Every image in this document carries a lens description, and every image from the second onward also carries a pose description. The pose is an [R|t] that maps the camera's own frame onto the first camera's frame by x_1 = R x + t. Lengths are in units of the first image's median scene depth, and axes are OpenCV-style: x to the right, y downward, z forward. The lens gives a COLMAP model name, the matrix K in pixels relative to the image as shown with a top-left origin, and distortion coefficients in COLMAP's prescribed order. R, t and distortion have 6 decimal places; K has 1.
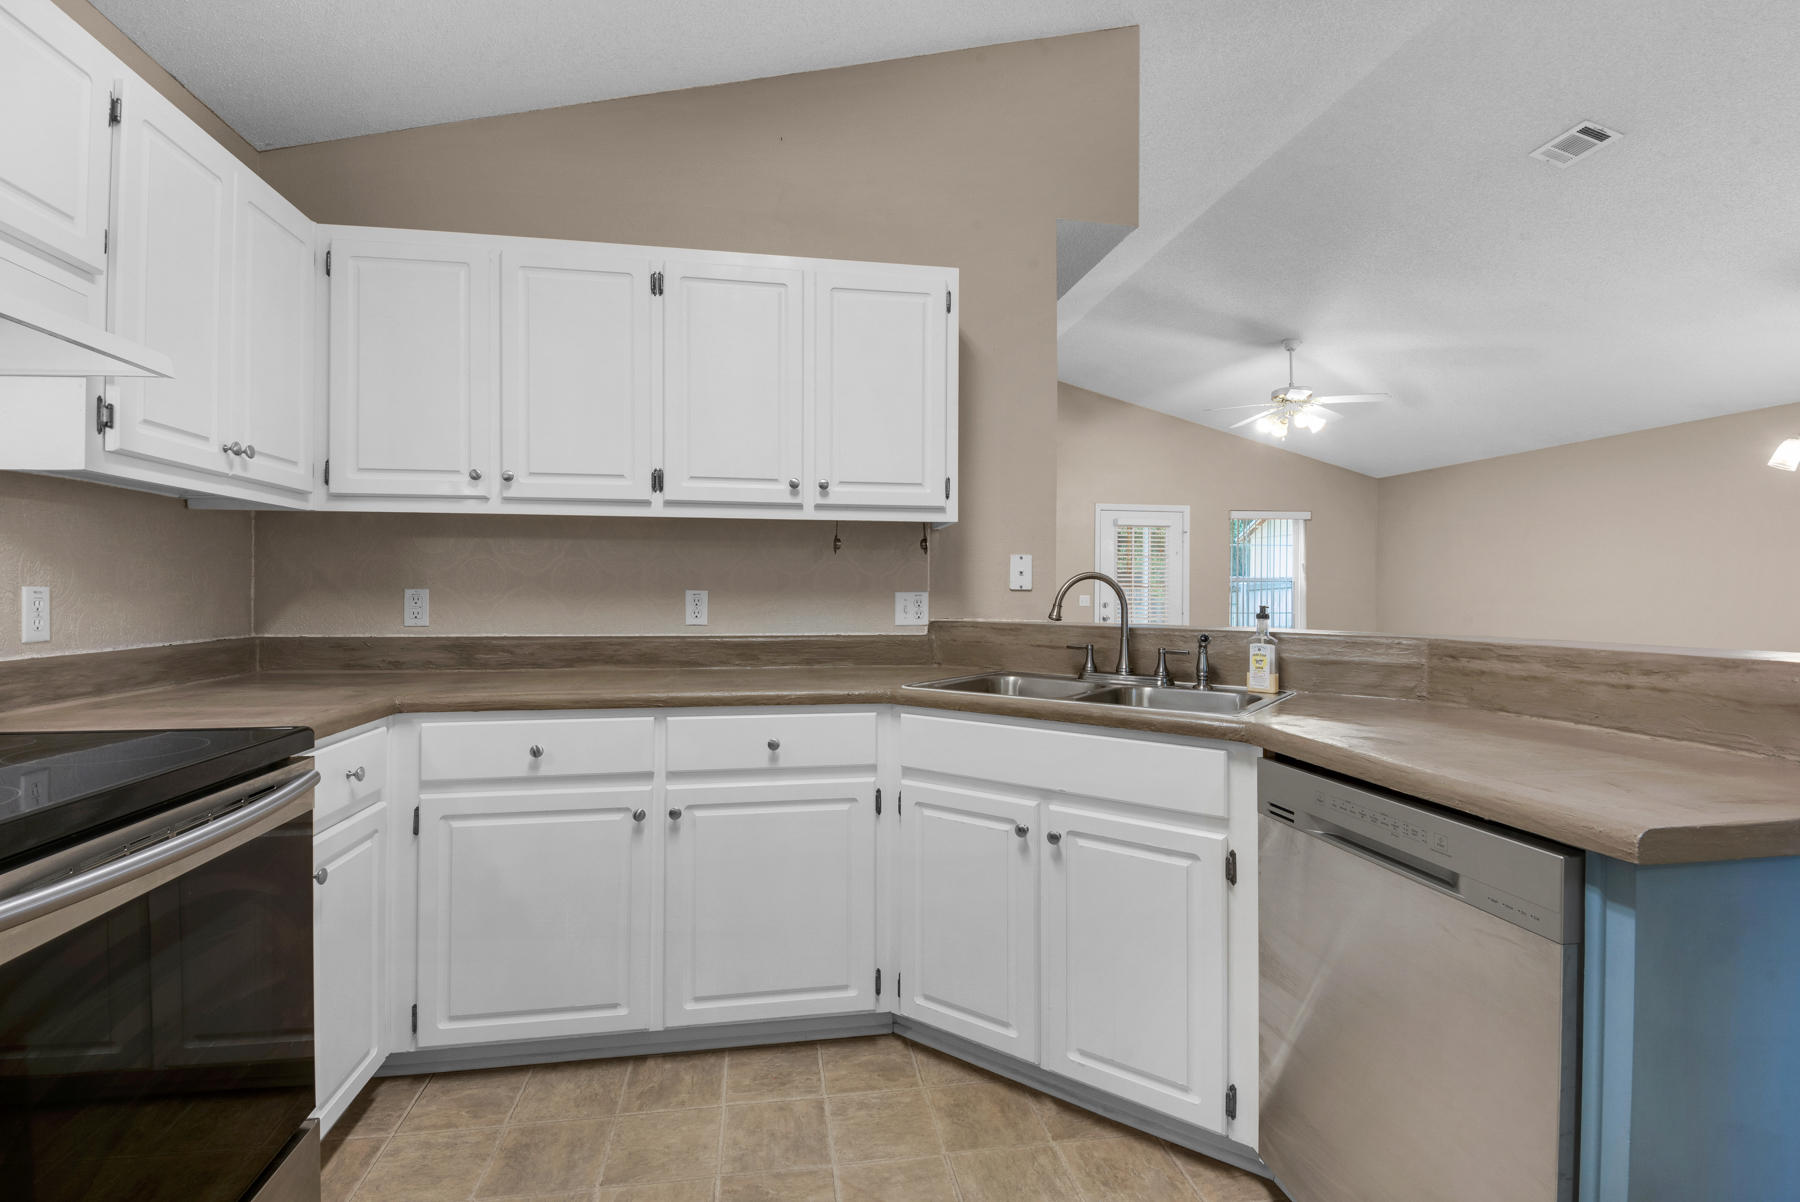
lens RADIAL K [[822.6, 0, 902.4], [0, 822.6, 588.1], [0, 0, 1]] dist [0.034030, -0.015042]
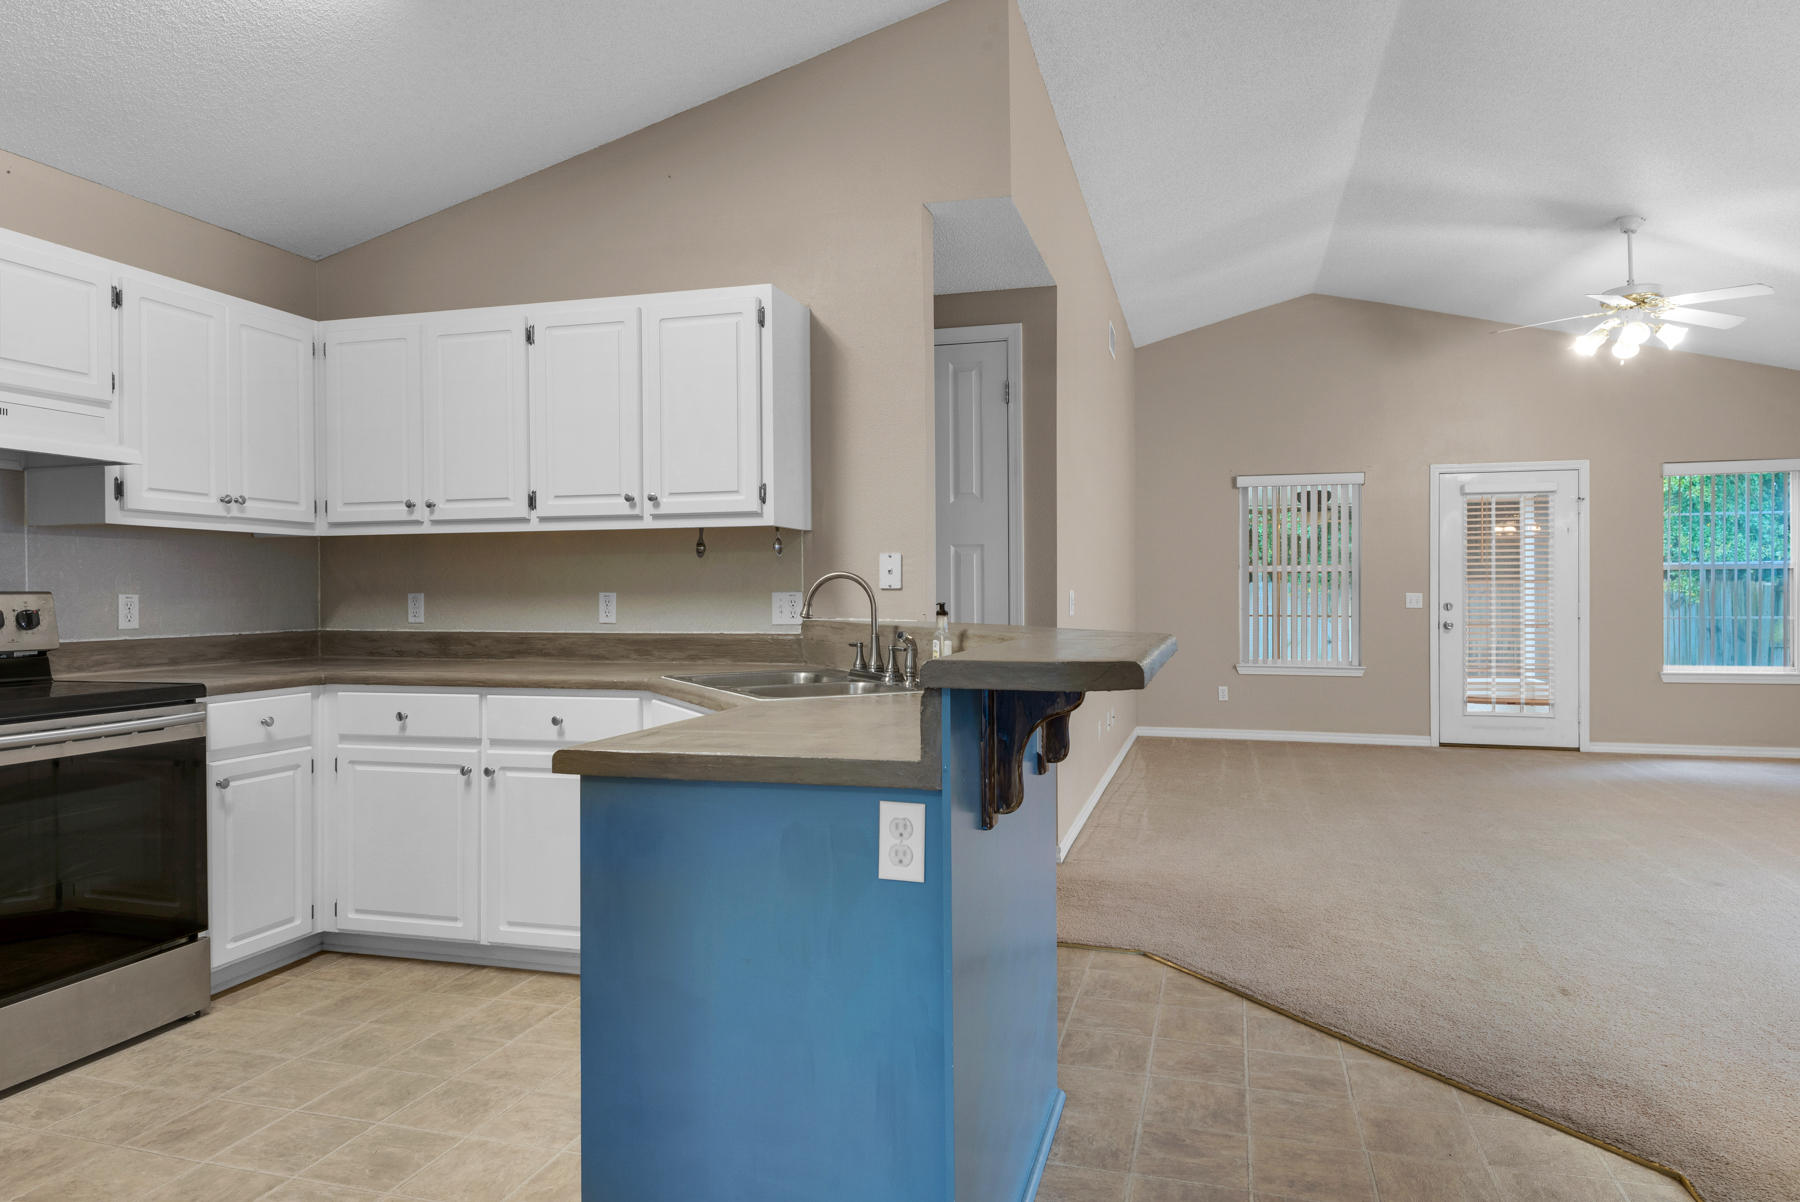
lens RADIAL K [[1072.6, 0, 920.4], [0, 1072.6, 594.3], [0, 0, 1]] dist [0.052031, -0.025855]
pose [[0.908377, -0.008587, -0.418063, 0.945707], [0.011191, 0.999930, 0.003777, 0.005466], [0.418002, -0.008109, 0.908410, -0.197919]]
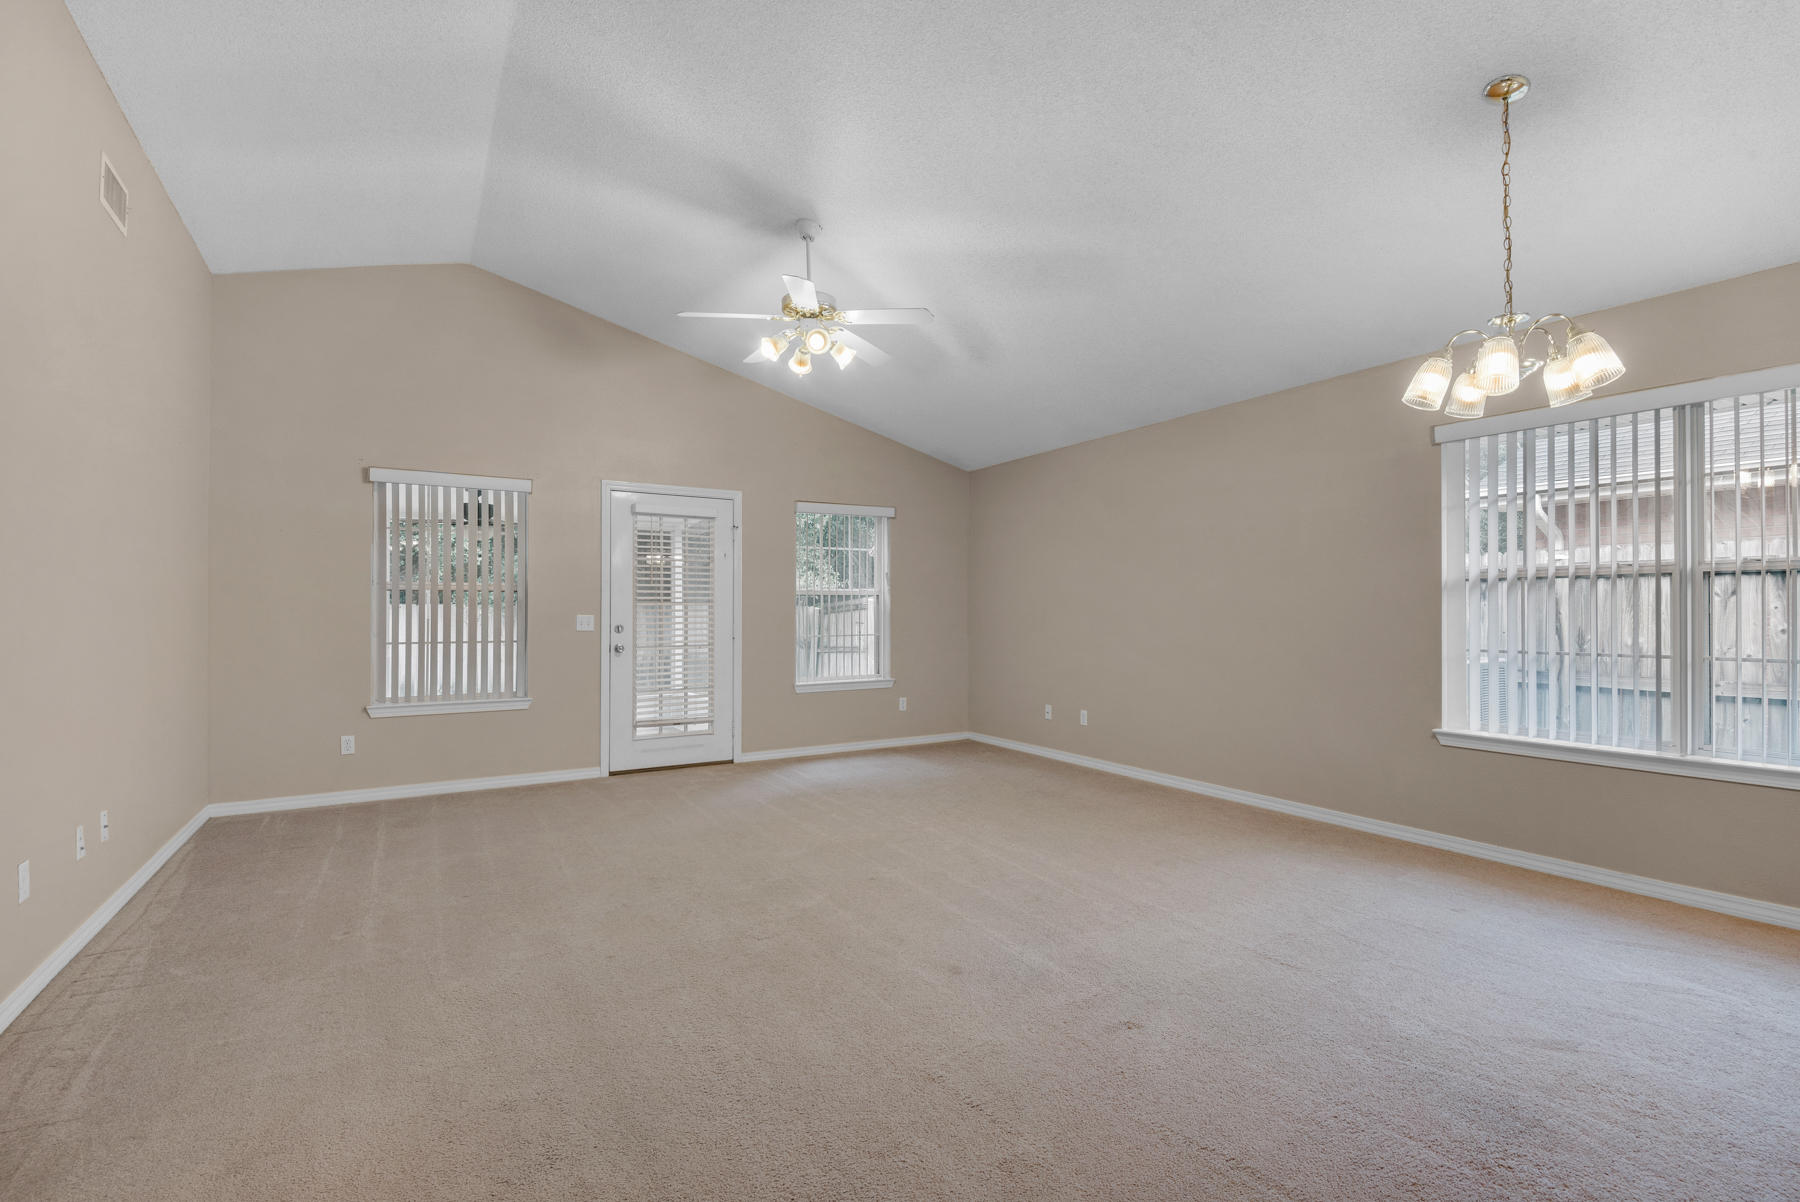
lens RADIAL K [[822.6, 0, 911.3], [0, 822.6, 596.6], [0, 0, 1]] dist [0.034030, -0.015042]
pose [[0.927613, -0.001785, 0.373538, 0.907852], [0.005623, 0.999942, -0.009184, 0.006189], [-0.373499, 0.010619, 0.927570, 1.111002]]
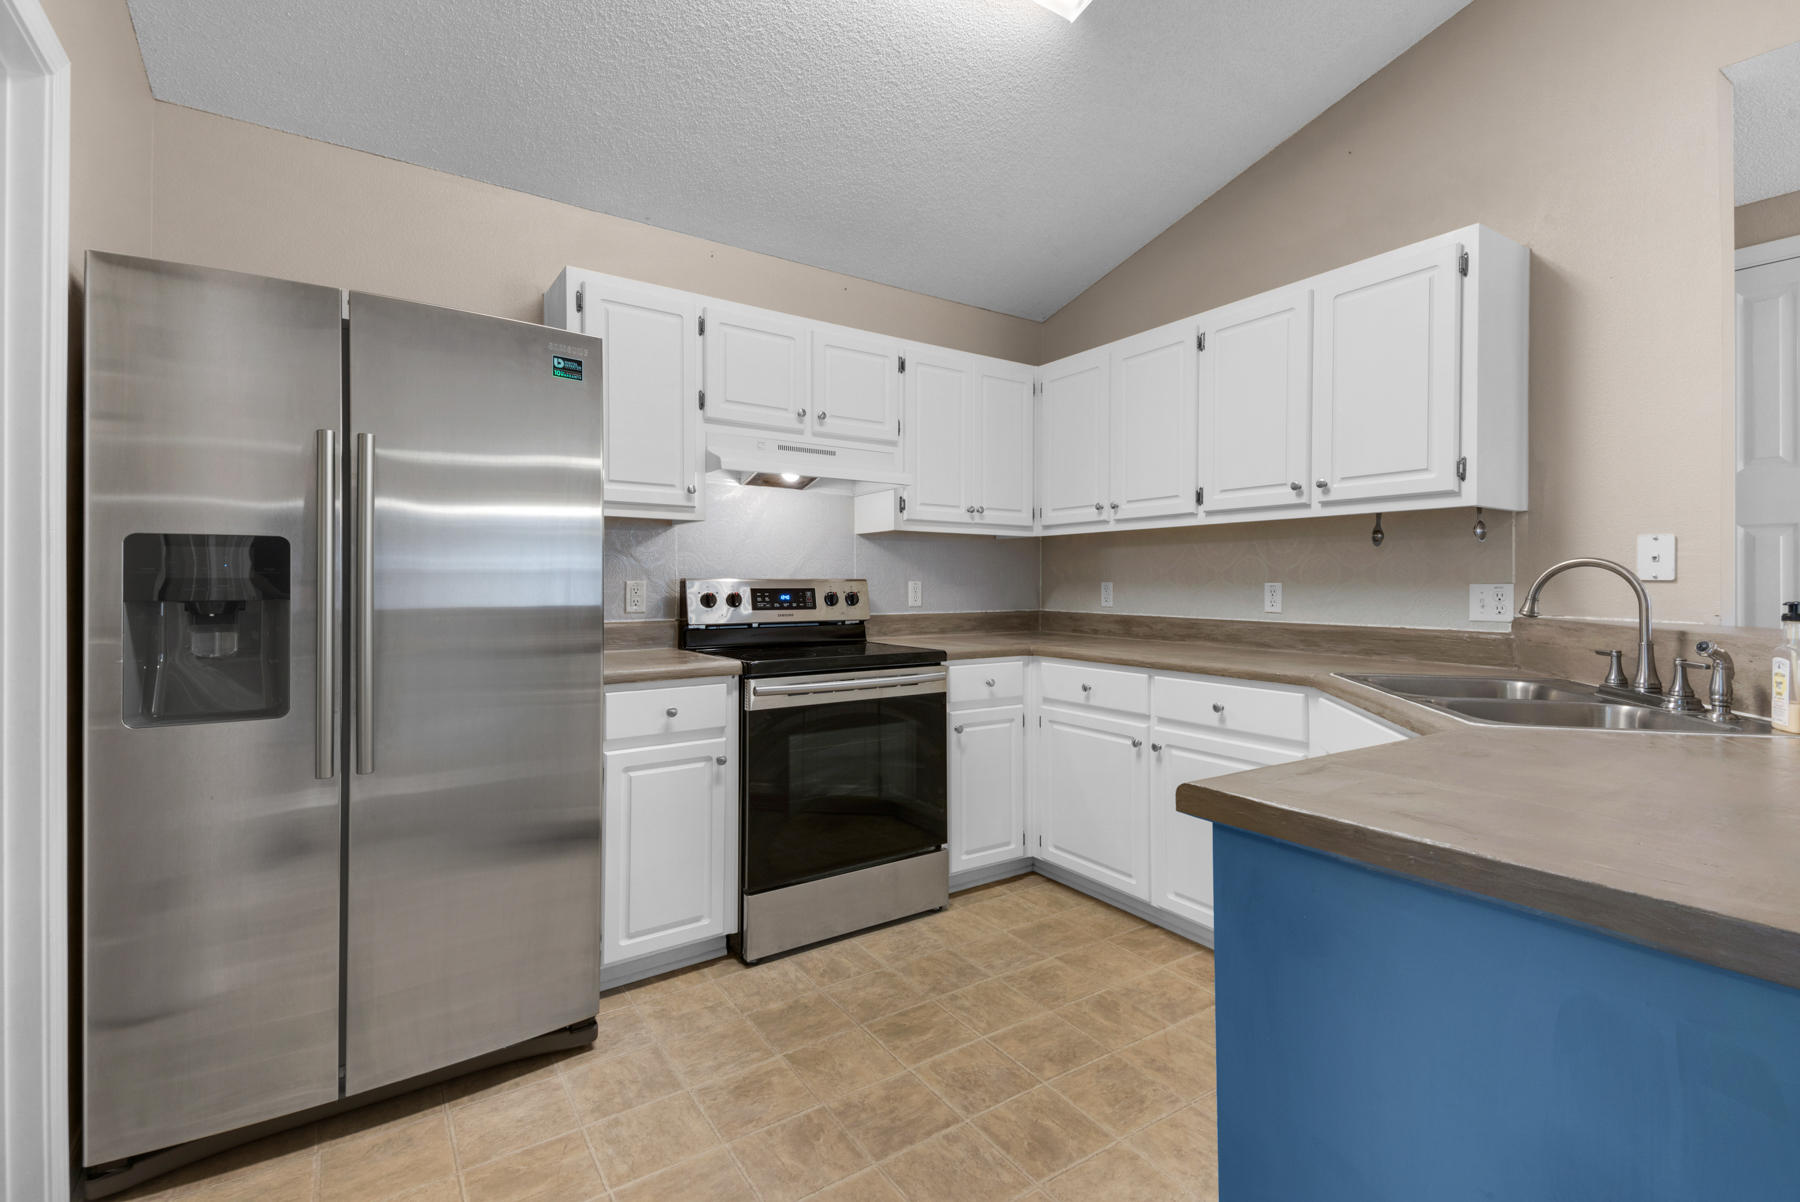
lens RADIAL K [[822.6, 0, 916.7], [0, 822.6, 576.3], [0, 0, 1]] dist [0.034030, -0.015042]
pose [[0.426648, -0.010187, -0.904361, 0.733158], [0.003006, 0.999947, -0.009846, 0.004794], [0.904413, 0.001482, 0.426656, 0.068755]]
